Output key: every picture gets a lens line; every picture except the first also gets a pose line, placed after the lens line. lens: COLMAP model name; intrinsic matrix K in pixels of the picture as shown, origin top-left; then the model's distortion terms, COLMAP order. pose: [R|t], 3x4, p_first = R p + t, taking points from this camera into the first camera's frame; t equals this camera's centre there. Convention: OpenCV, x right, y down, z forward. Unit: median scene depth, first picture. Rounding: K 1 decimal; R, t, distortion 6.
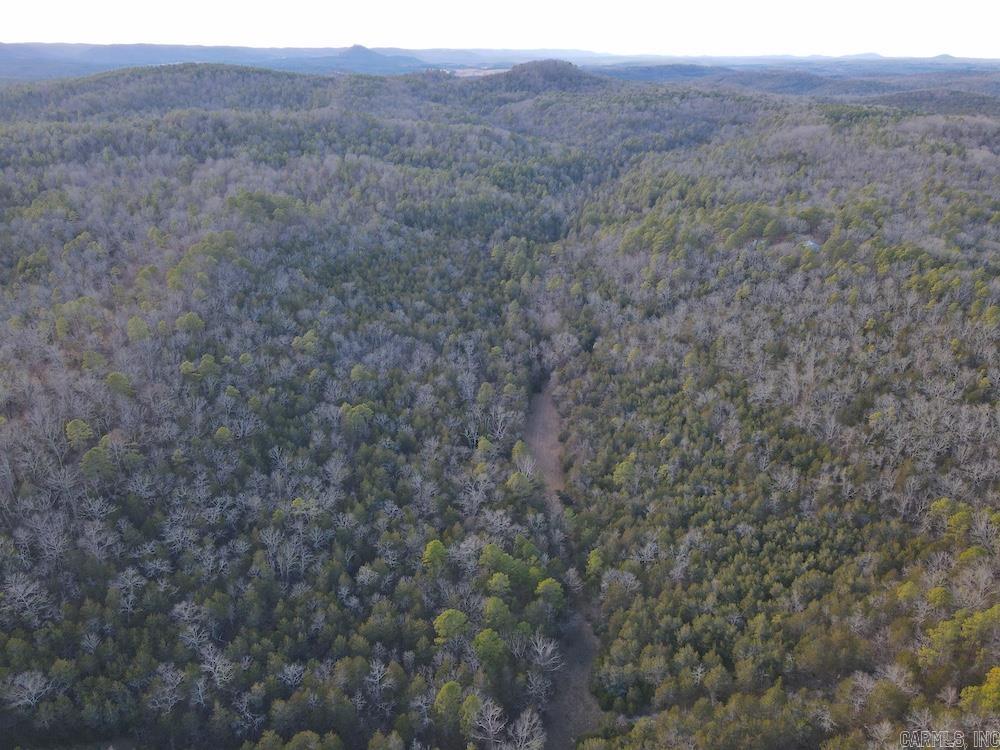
lens RADIAL K [[730.1, 0, 502.8], [0, 730.1, 367.2], [0, 0, 1]] dist [0.010815, 0.005562]
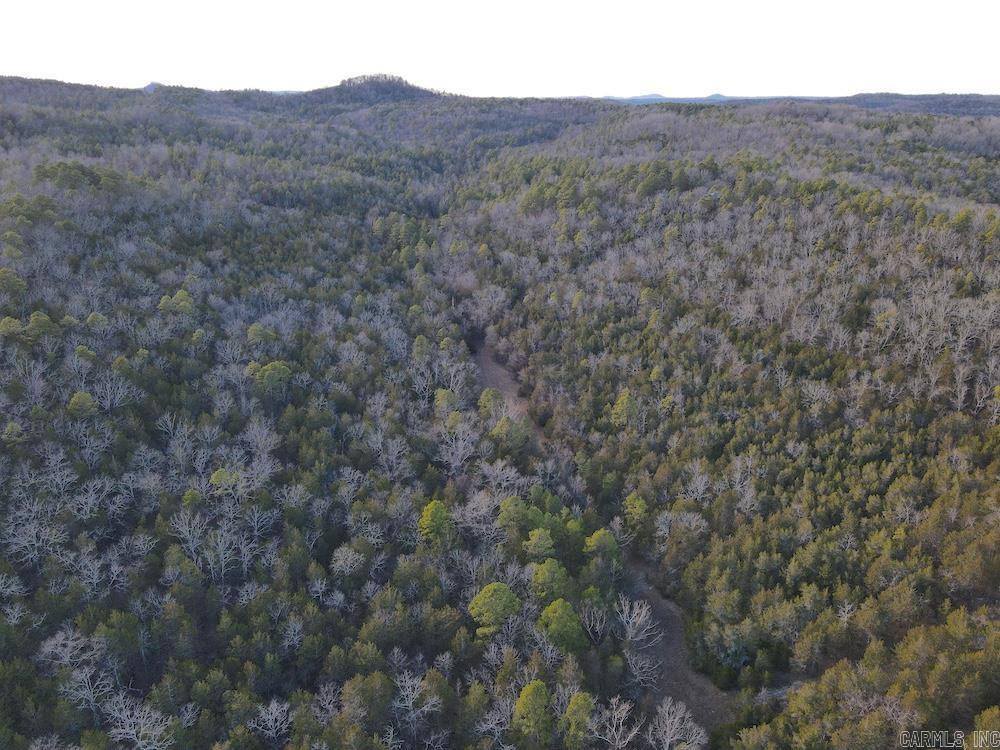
lens RADIAL K [[730.1, 0, 496.4], [0, 730.1, 364.9], [0, 0, 1]] dist [0.010815, 0.005562]
pose [[0.972471, -0.087481, 0.215979, -0.150616], [0.099622, 0.993963, -0.045962, 0.124634], [-0.210654, 0.066213, 0.975316, 0.251066]]
